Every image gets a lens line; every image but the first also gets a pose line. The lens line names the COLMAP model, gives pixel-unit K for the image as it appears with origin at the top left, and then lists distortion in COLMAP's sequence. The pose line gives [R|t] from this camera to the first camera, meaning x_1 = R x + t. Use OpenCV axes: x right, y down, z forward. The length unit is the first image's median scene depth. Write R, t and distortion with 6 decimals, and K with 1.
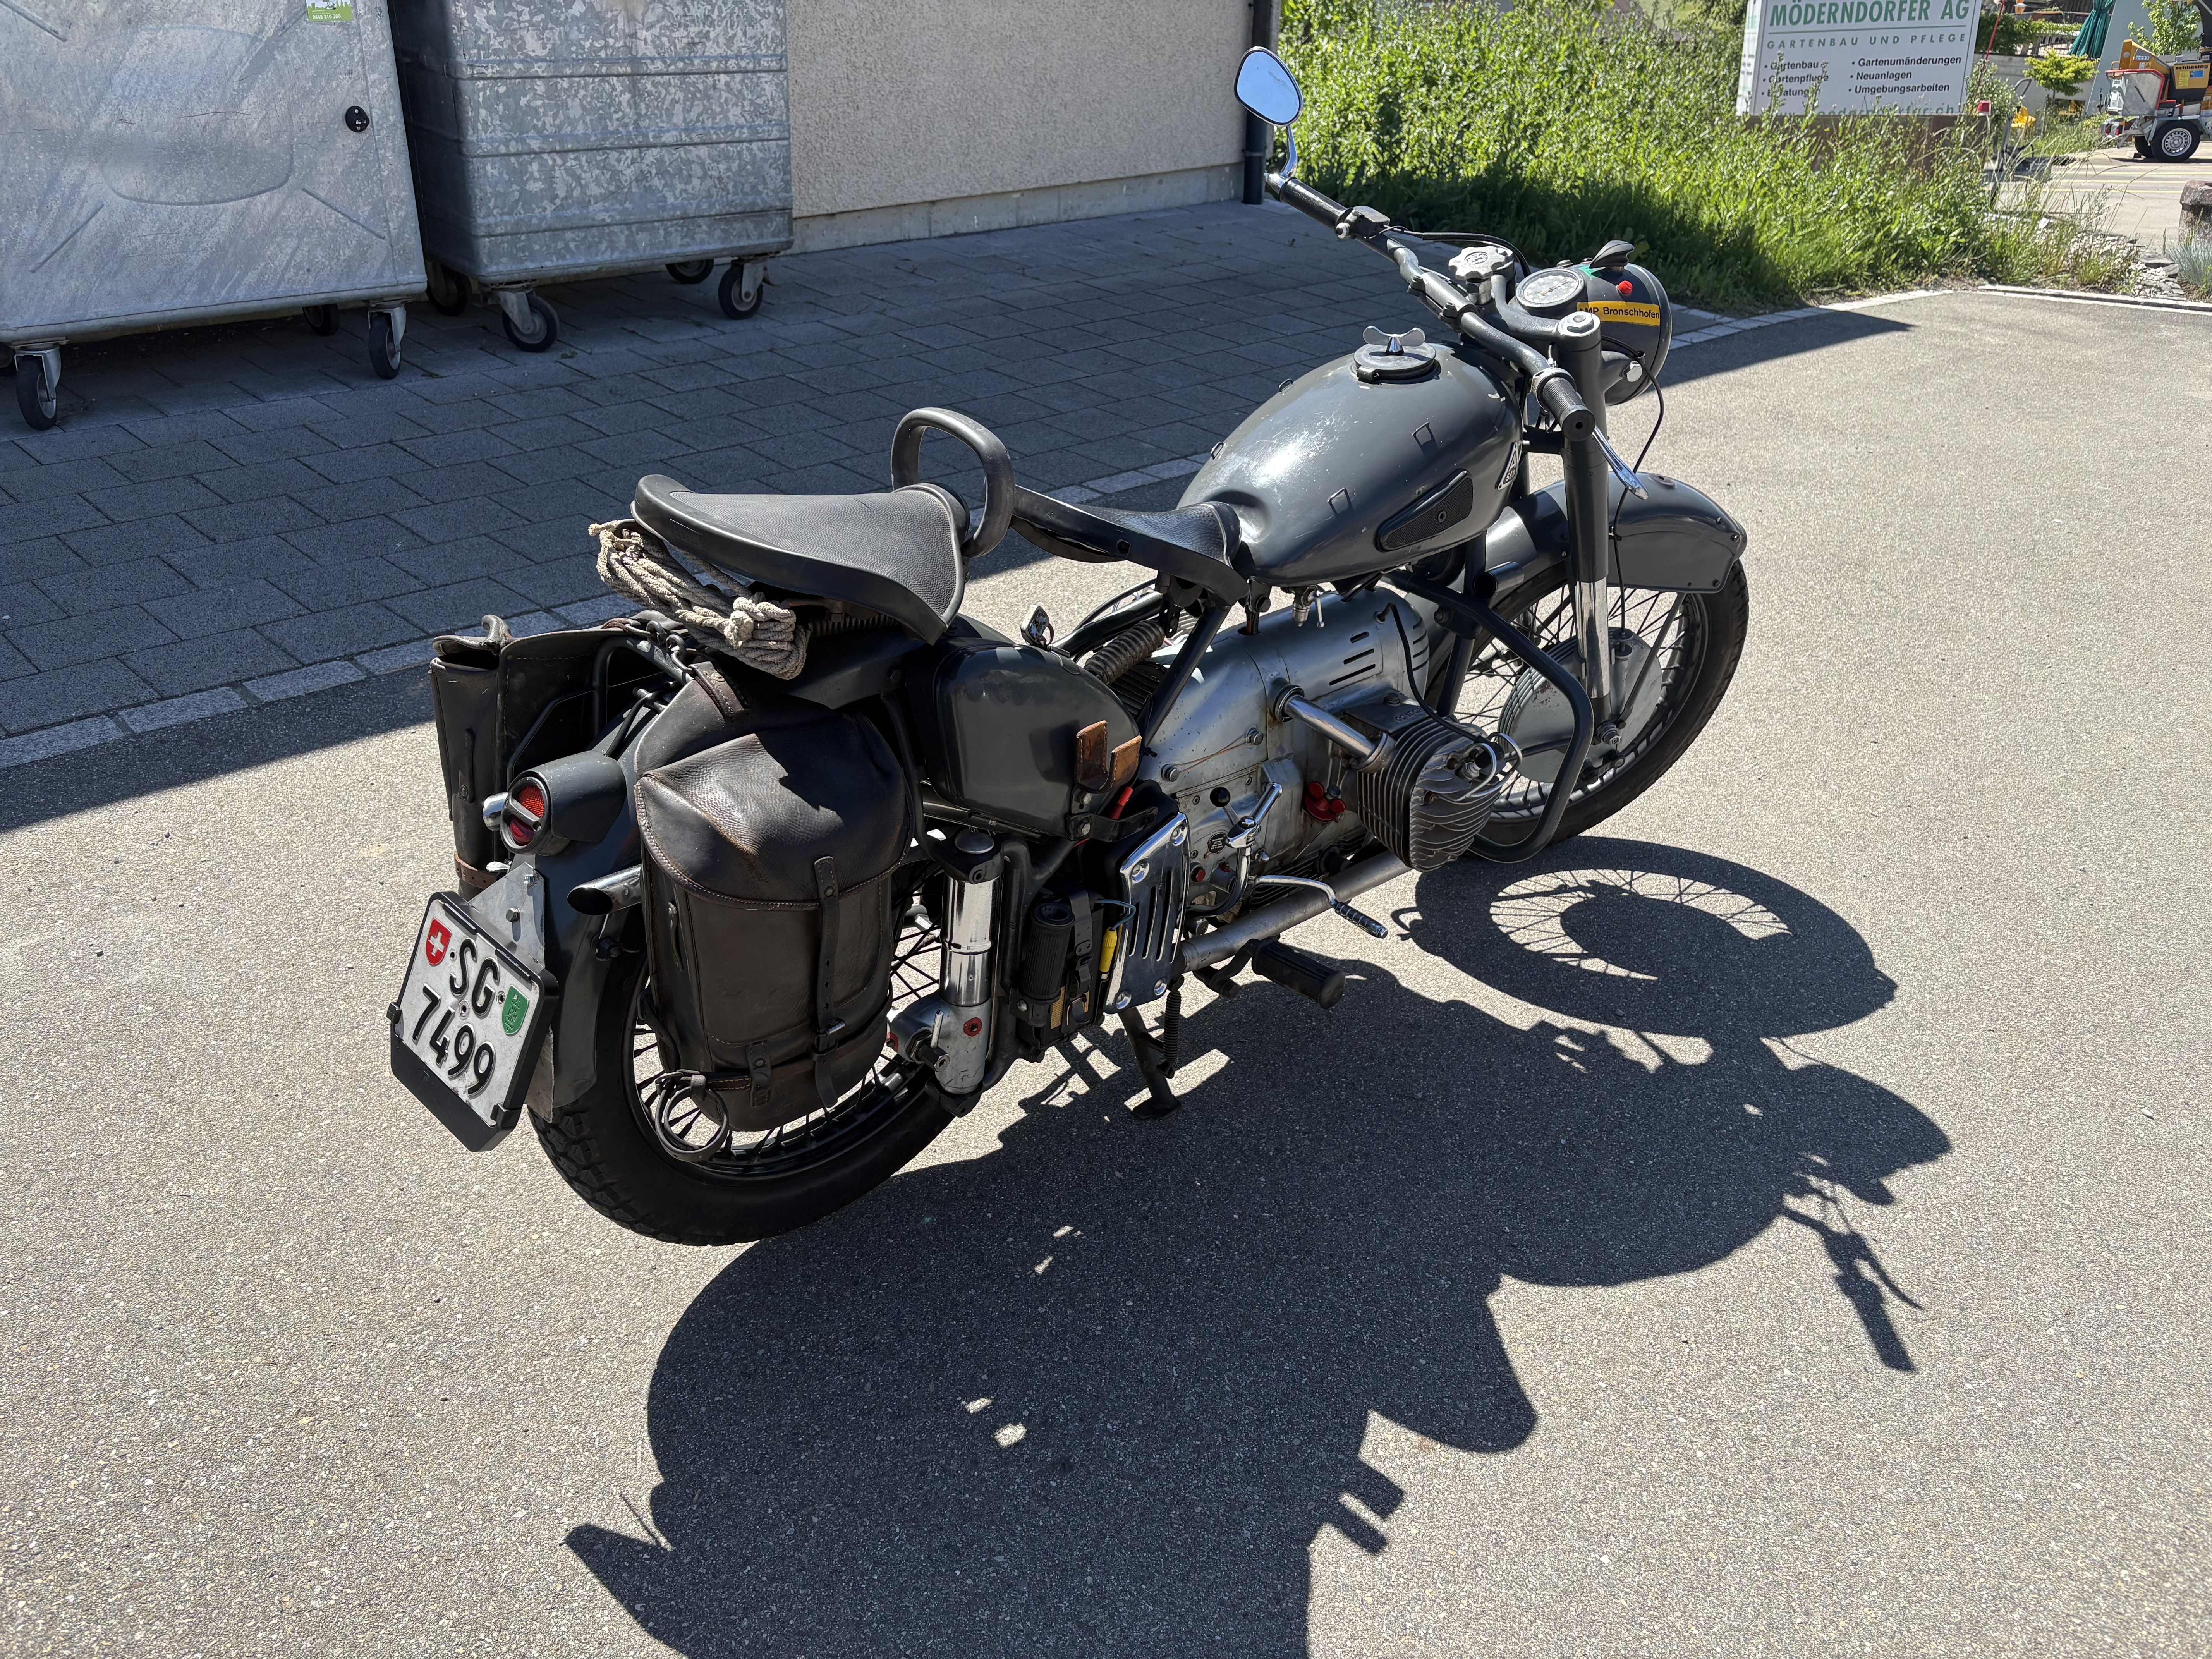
lens RADIAL K [[1674.4, 0, 1119.9], [0, 1674.4, 833.2], [0, 0, 1]] dist [0.043202, -0.039995]
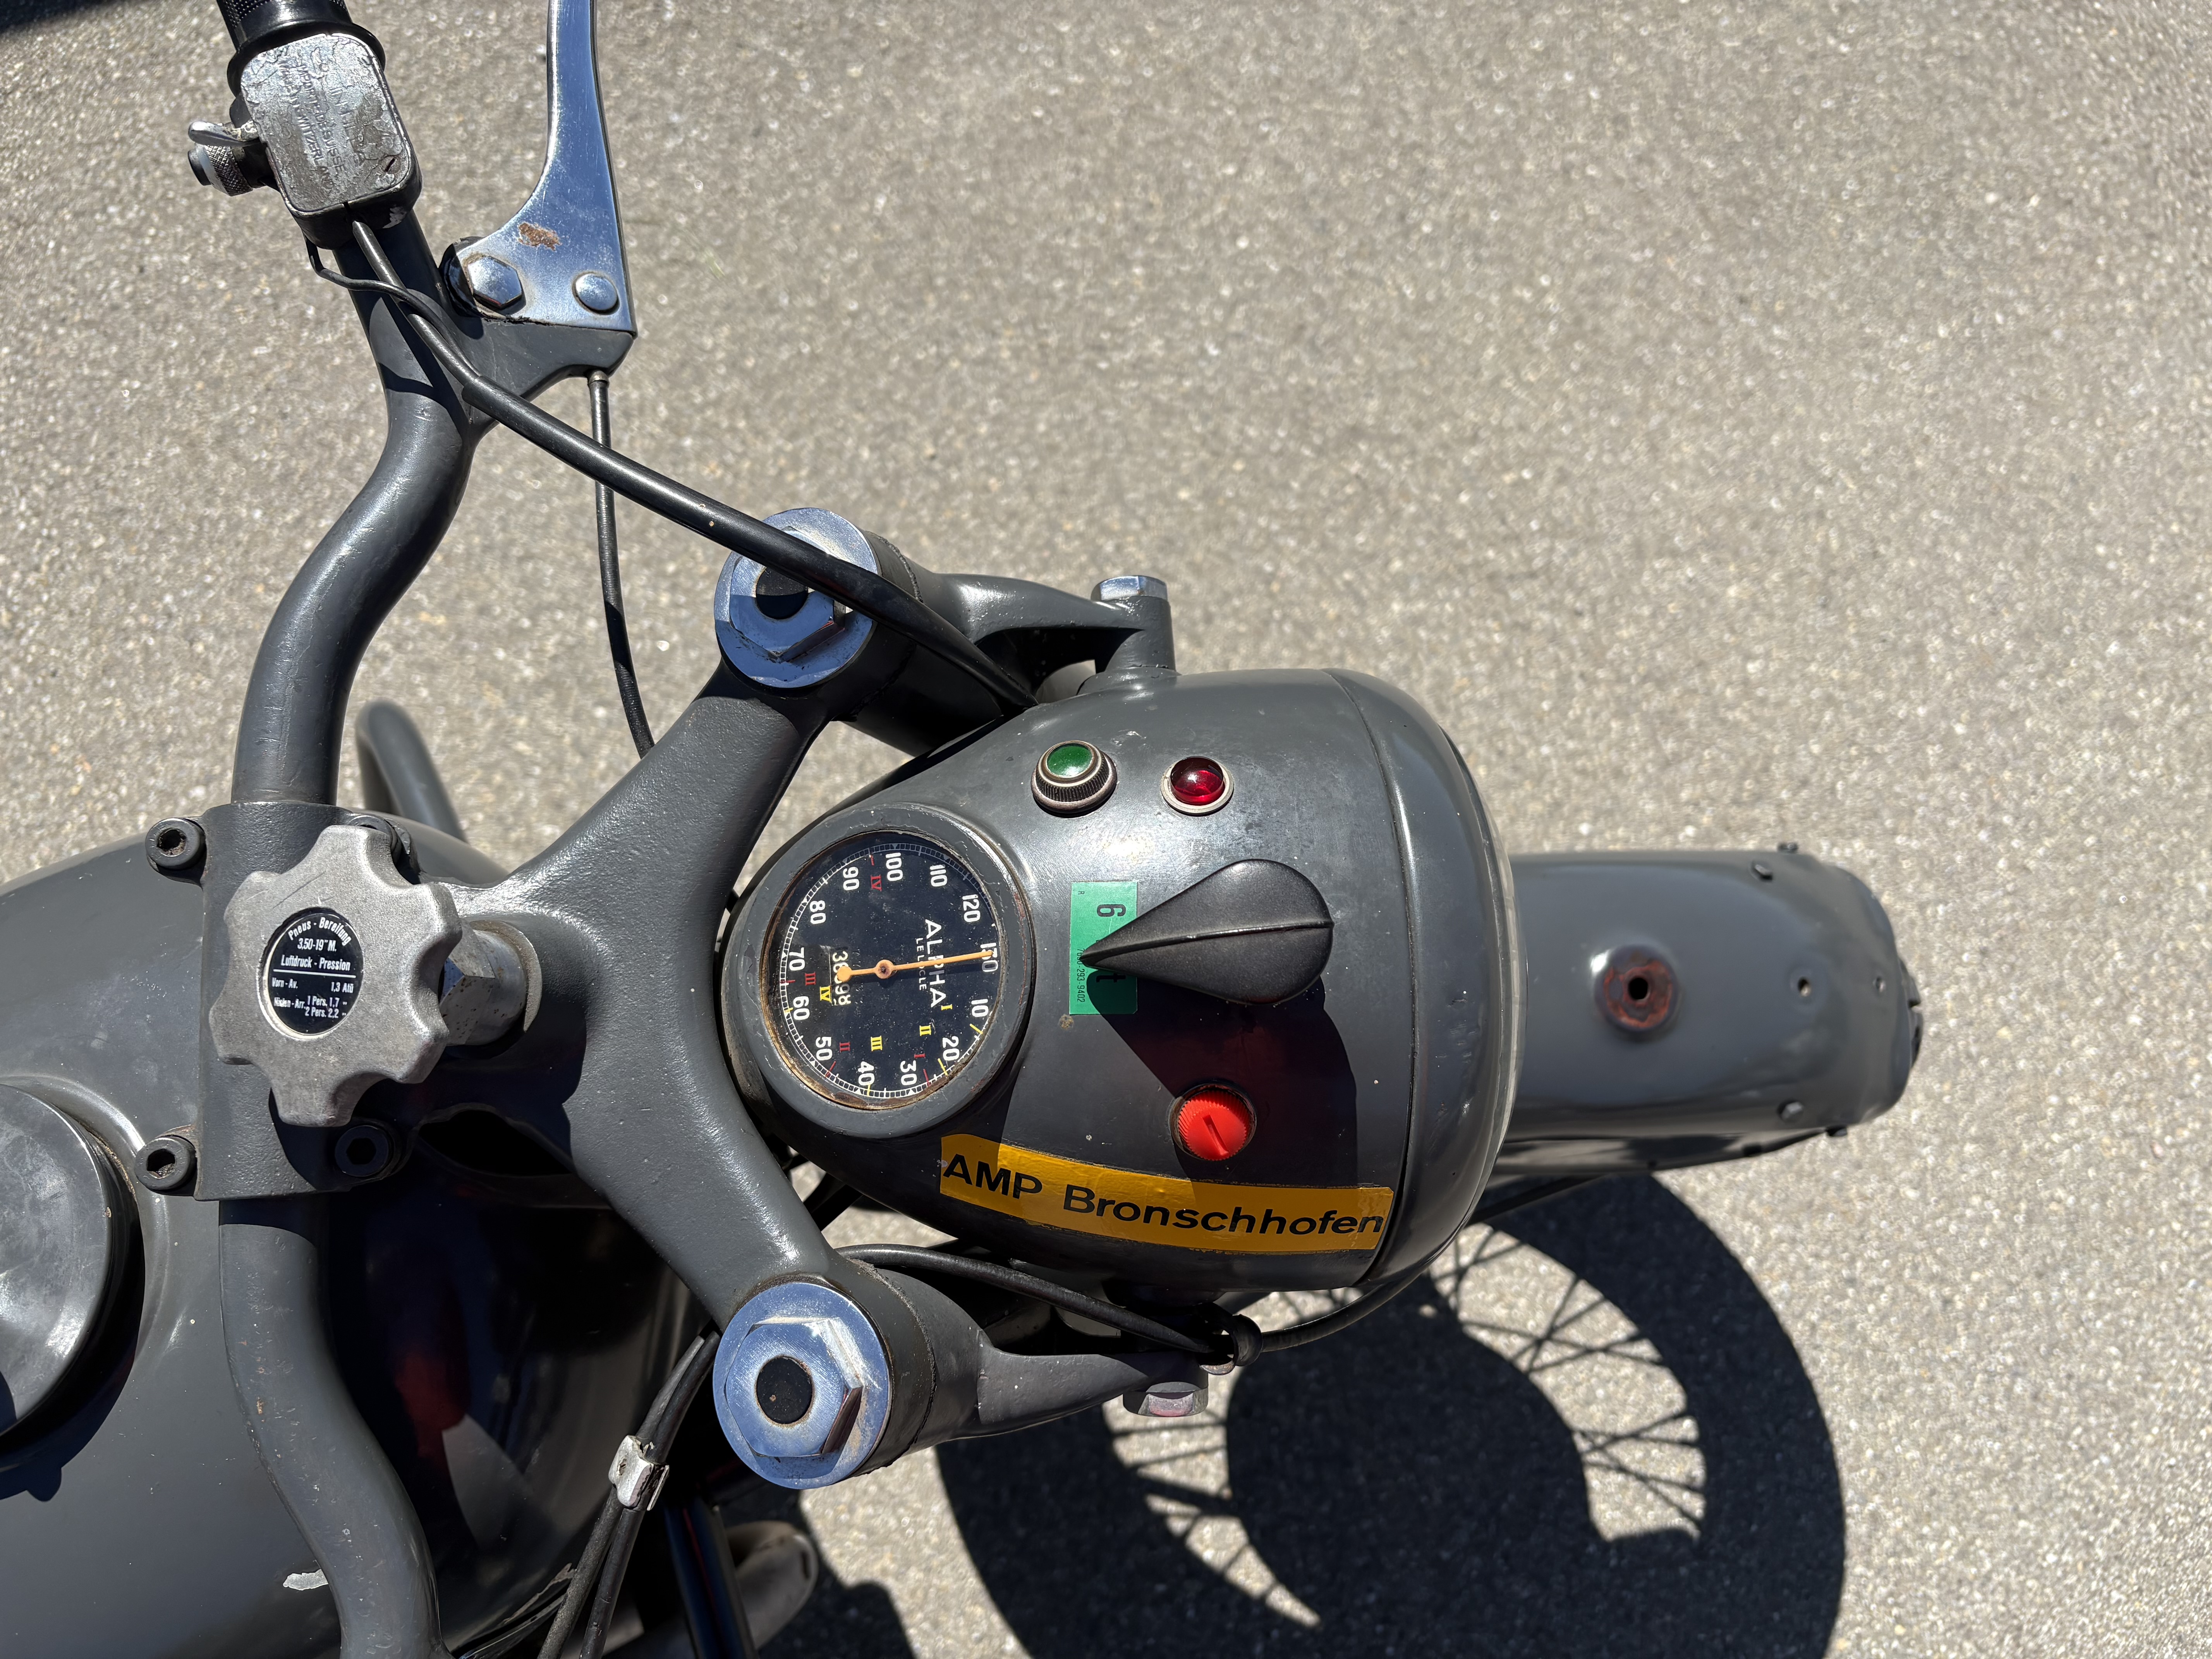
lens RADIAL K [[1674.4, 0, 1122.6], [0, 1674.4, 852.7], [0, 0, 1]] dist [0.043202, -0.039995]
pose [[0.942763, 0.303095, -0.139037, 0.278584], [-0.136393, 0.730967, 0.668643, -0.428754], [0.304294, -0.611409, 0.730469, 0.793085]]
